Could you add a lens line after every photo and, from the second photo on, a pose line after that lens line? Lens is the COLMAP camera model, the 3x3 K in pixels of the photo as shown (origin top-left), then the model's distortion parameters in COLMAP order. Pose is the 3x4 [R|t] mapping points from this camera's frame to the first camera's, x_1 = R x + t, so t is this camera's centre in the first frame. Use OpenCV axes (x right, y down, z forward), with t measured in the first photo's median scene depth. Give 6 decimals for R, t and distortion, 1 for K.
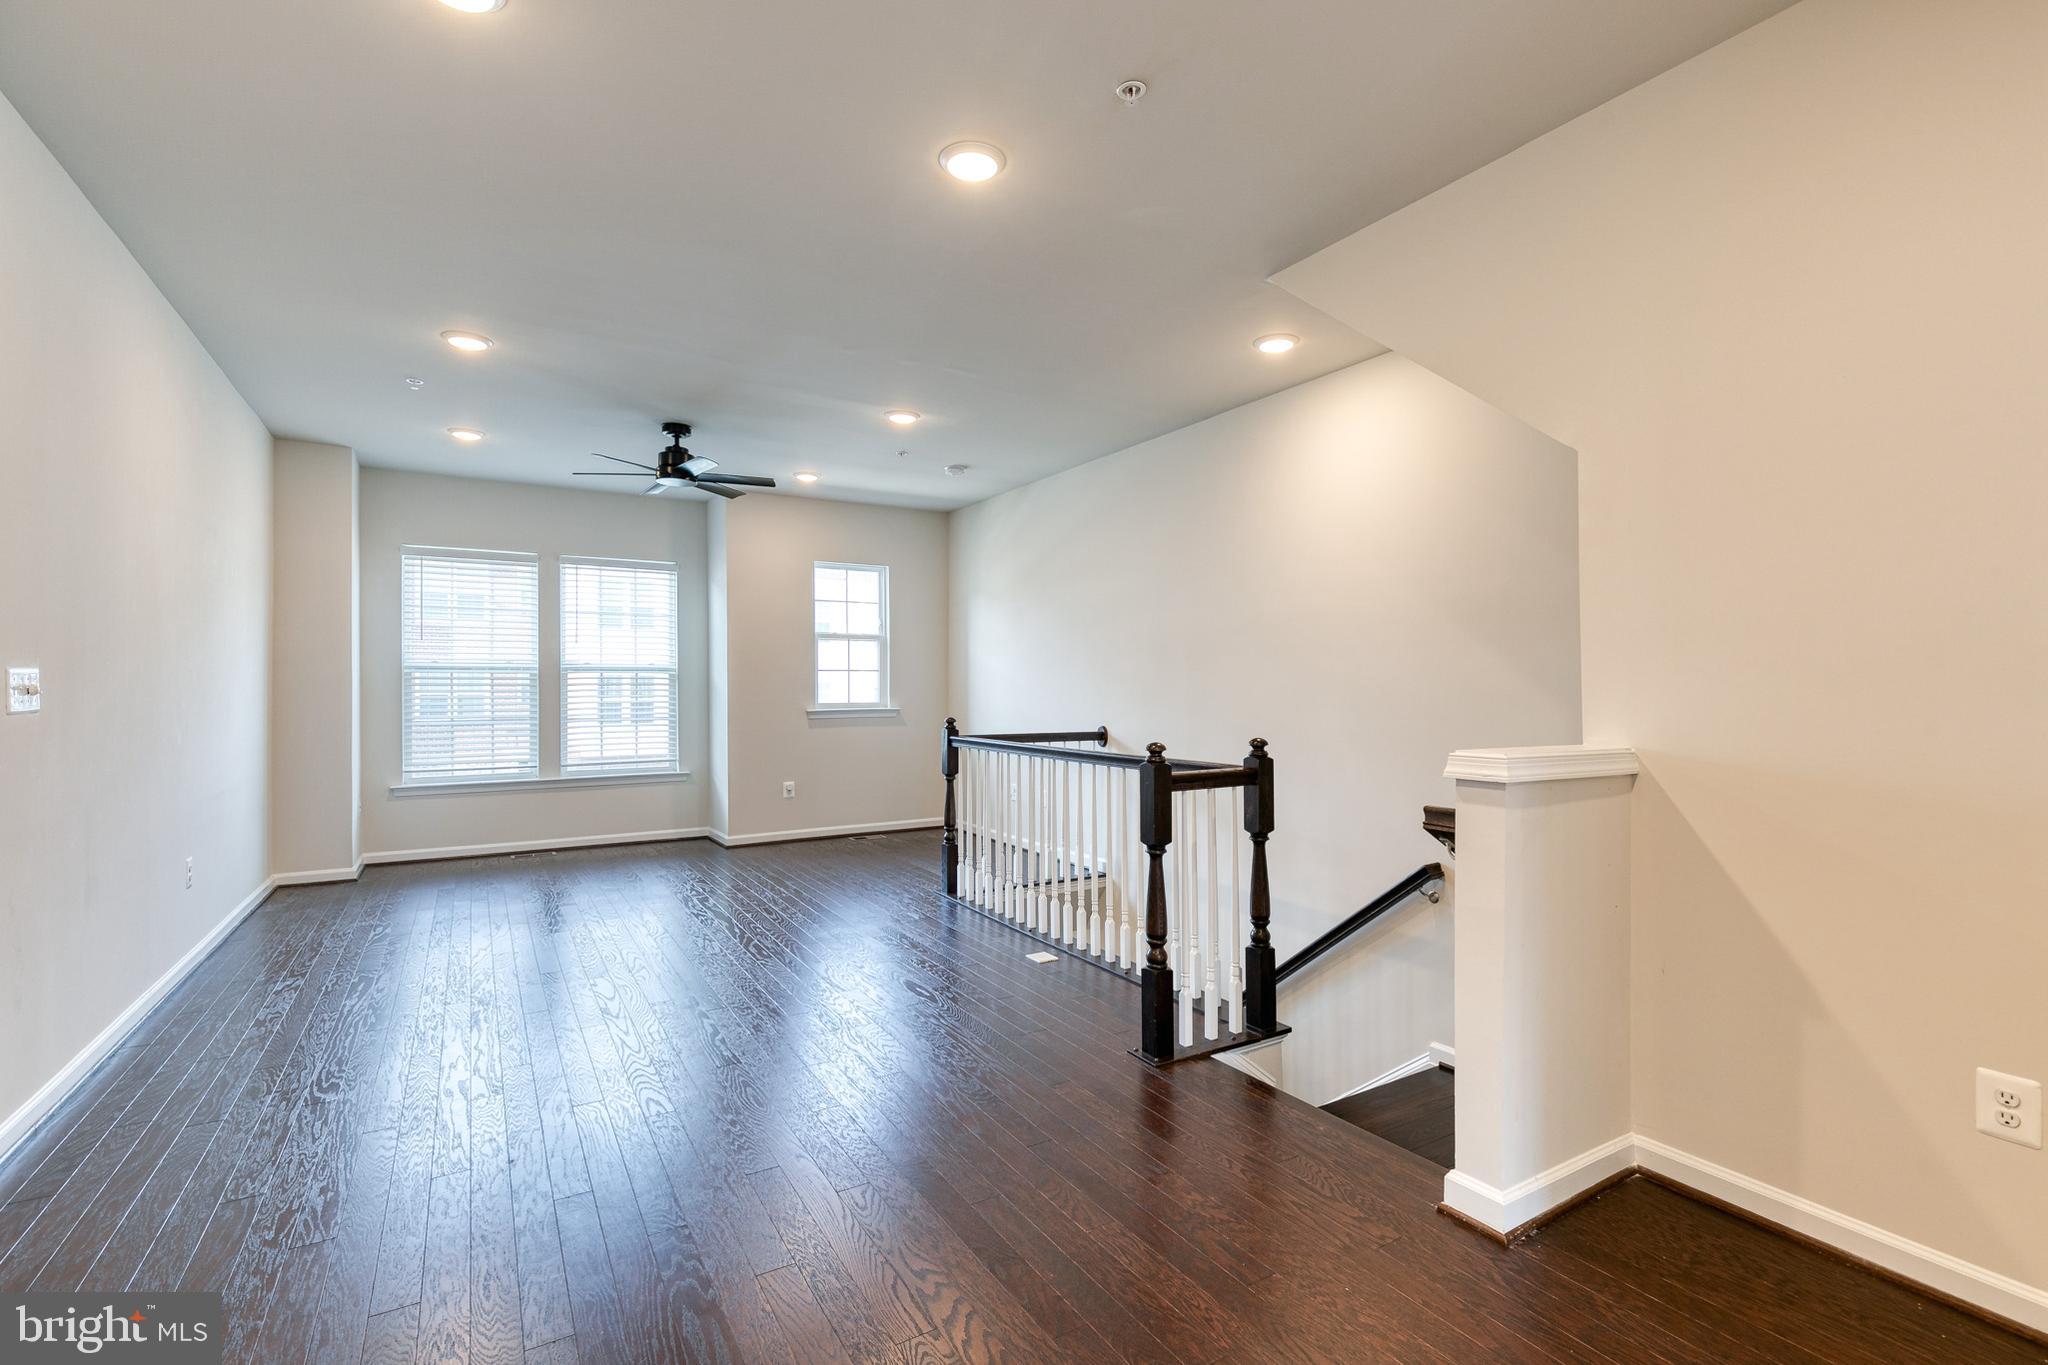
lens RADIAL K [[928.7, 0, 1038.1], [0, 928.7, 688.9], [0, 0, 1]] dist [0.013407, -0.001775]
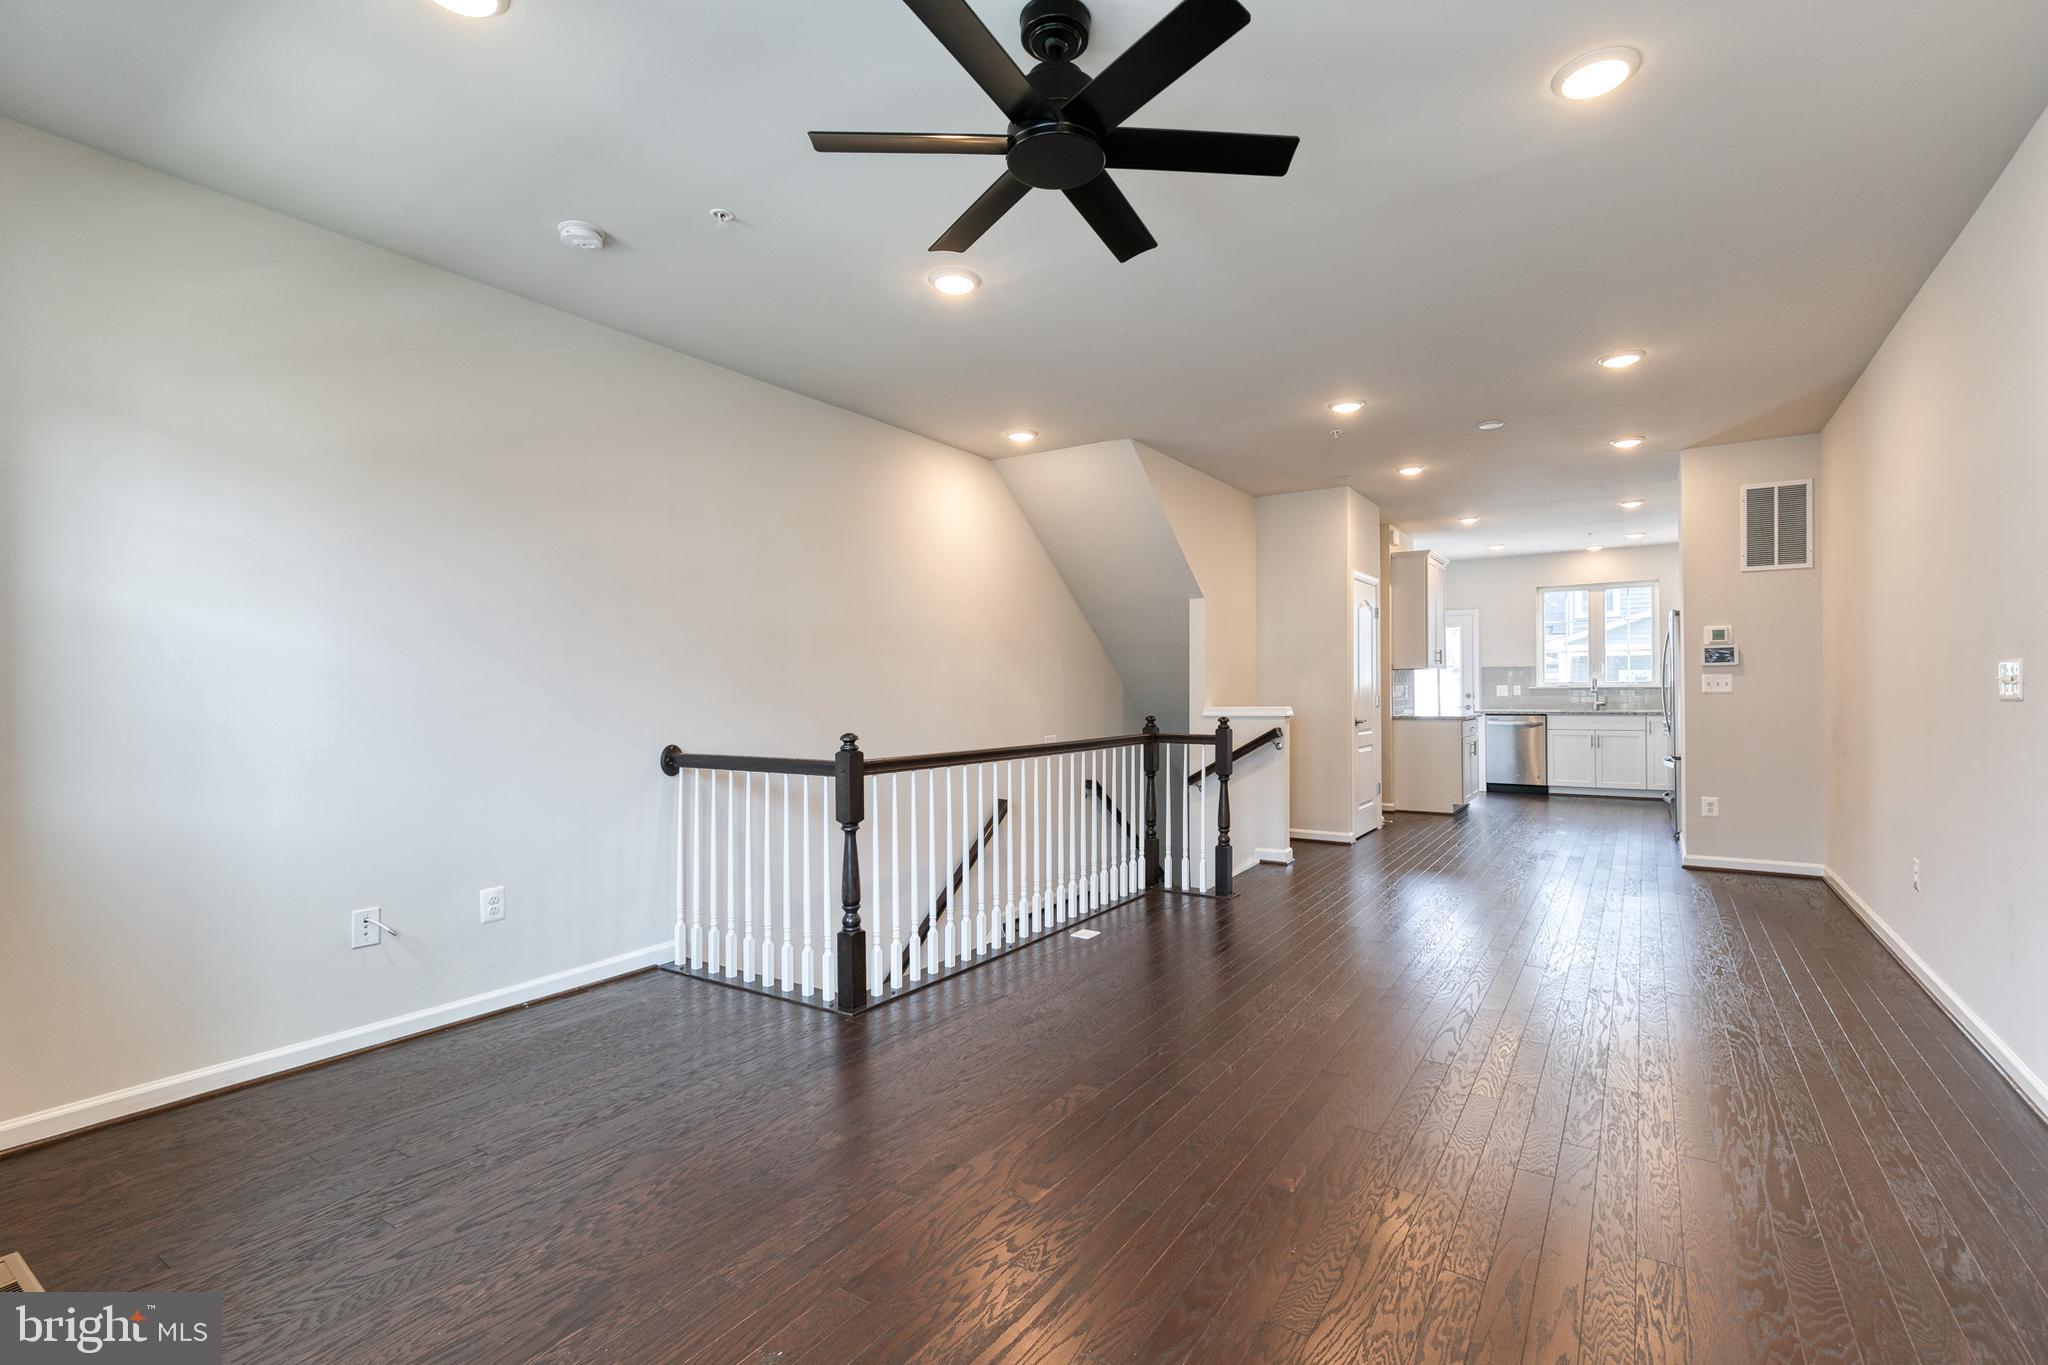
lens RADIAL K [[928.7, 0, 1038.1], [0, 928.7, 688.9], [0, 0, 1]] dist [0.013407, -0.001775]
pose [[-0.432715, -0.000122, 0.901531, -0.500095], [0.001259, 0.999999, 0.000739, 0.002436], [-0.901530, 0.001454, -0.432714, 0.797551]]
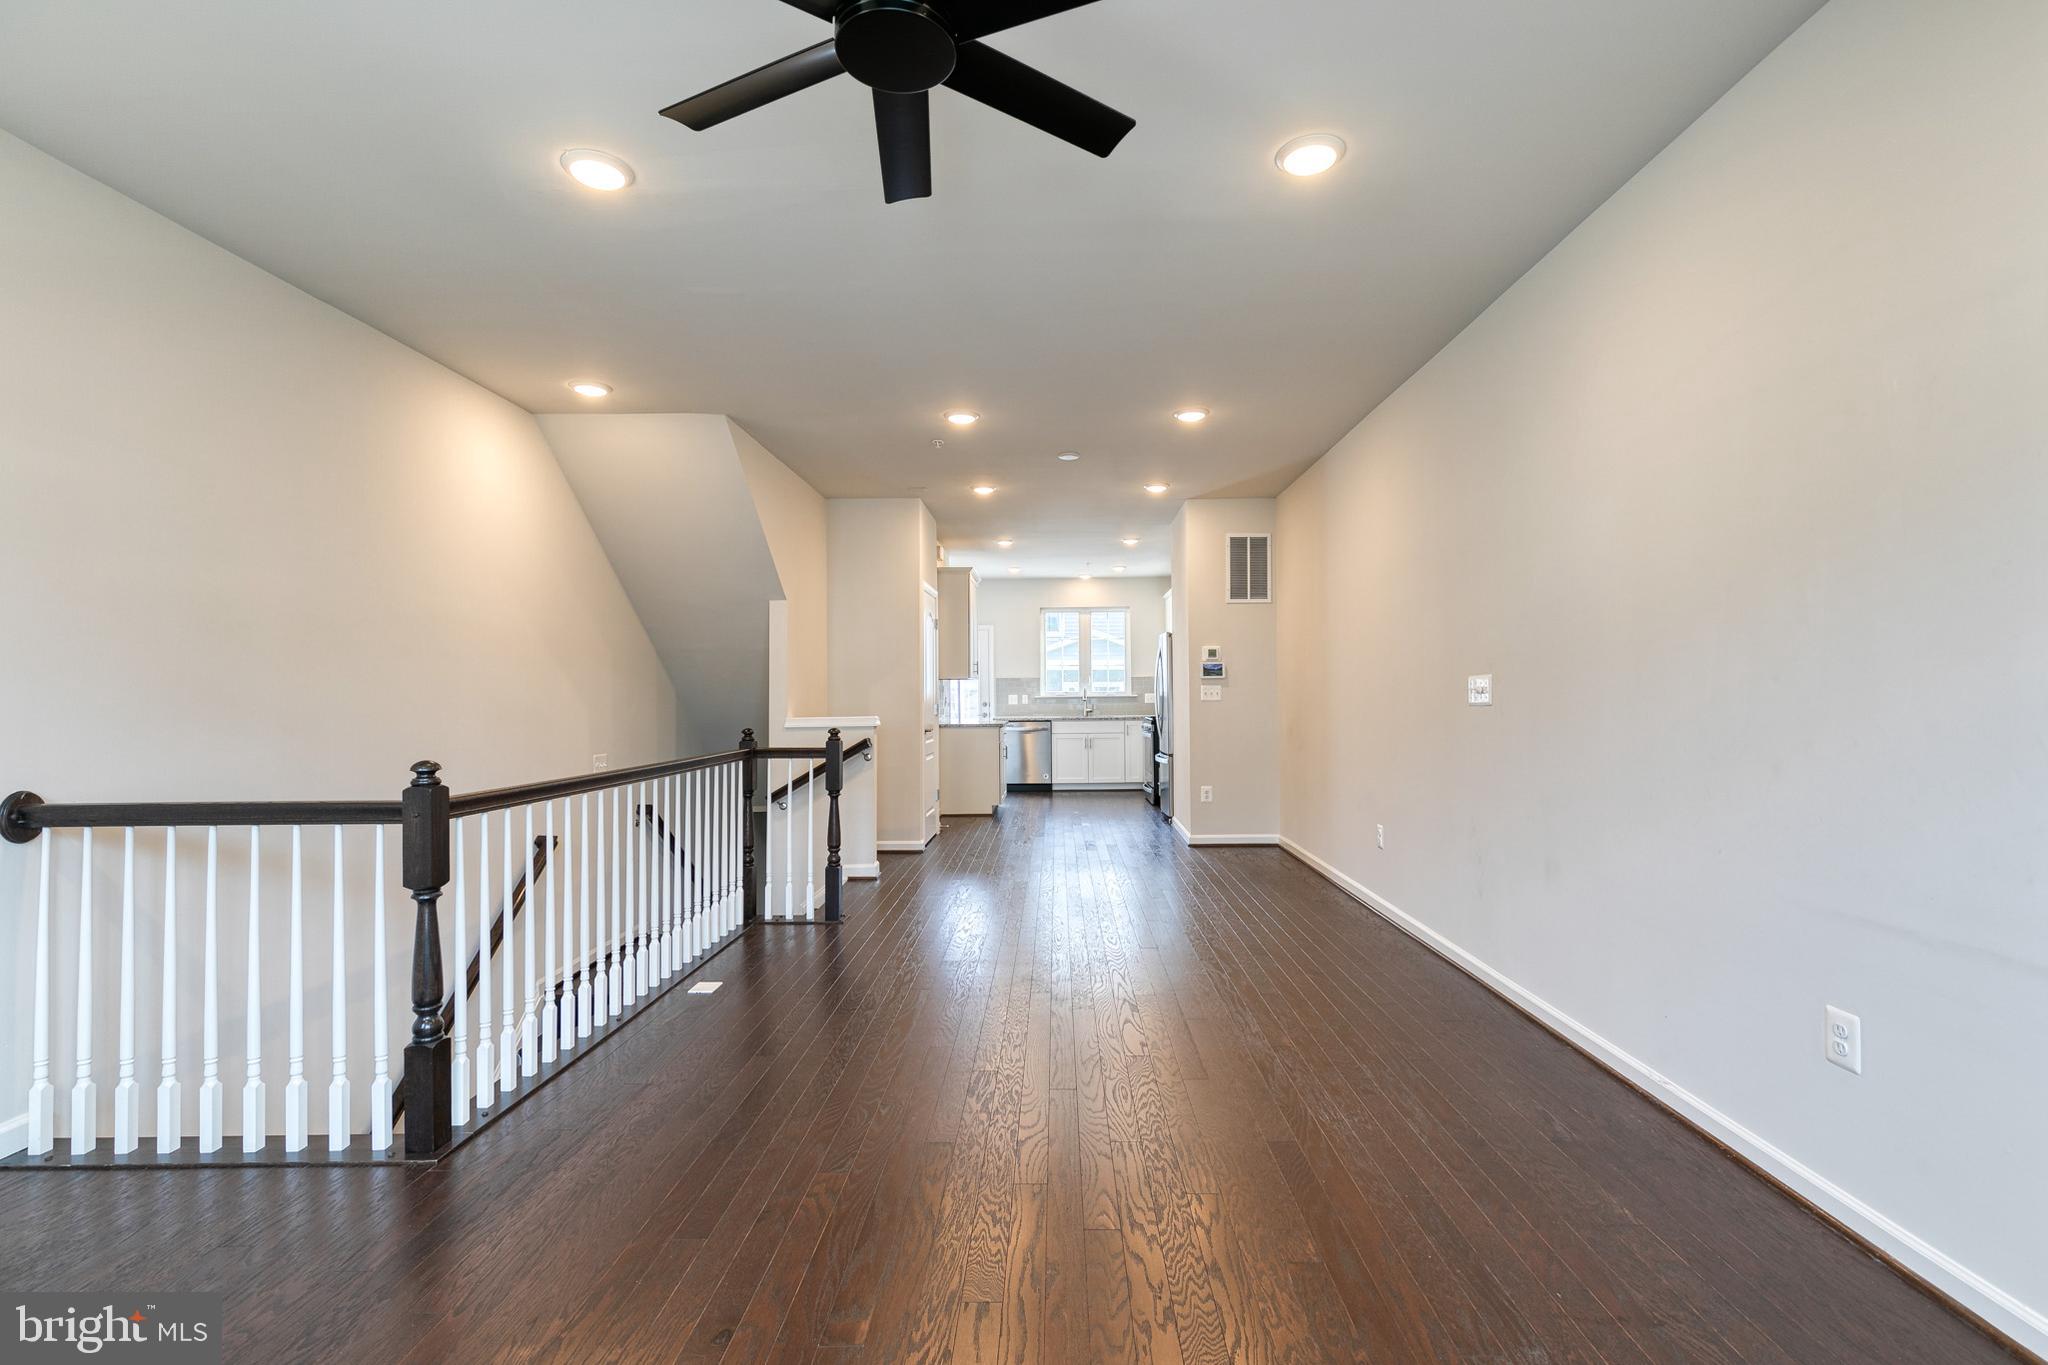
lens RADIAL K [[928.7, 0, 1038.1], [0, 928.7, 688.9], [0, 0, 1]] dist [0.013407, -0.001775]
pose [[-0.847776, 0.006848, 0.530310, -0.357487], [0.002527, 0.999957, -0.008873, 0.003054], [-0.530348, -0.006182, -0.847757, 0.866947]]
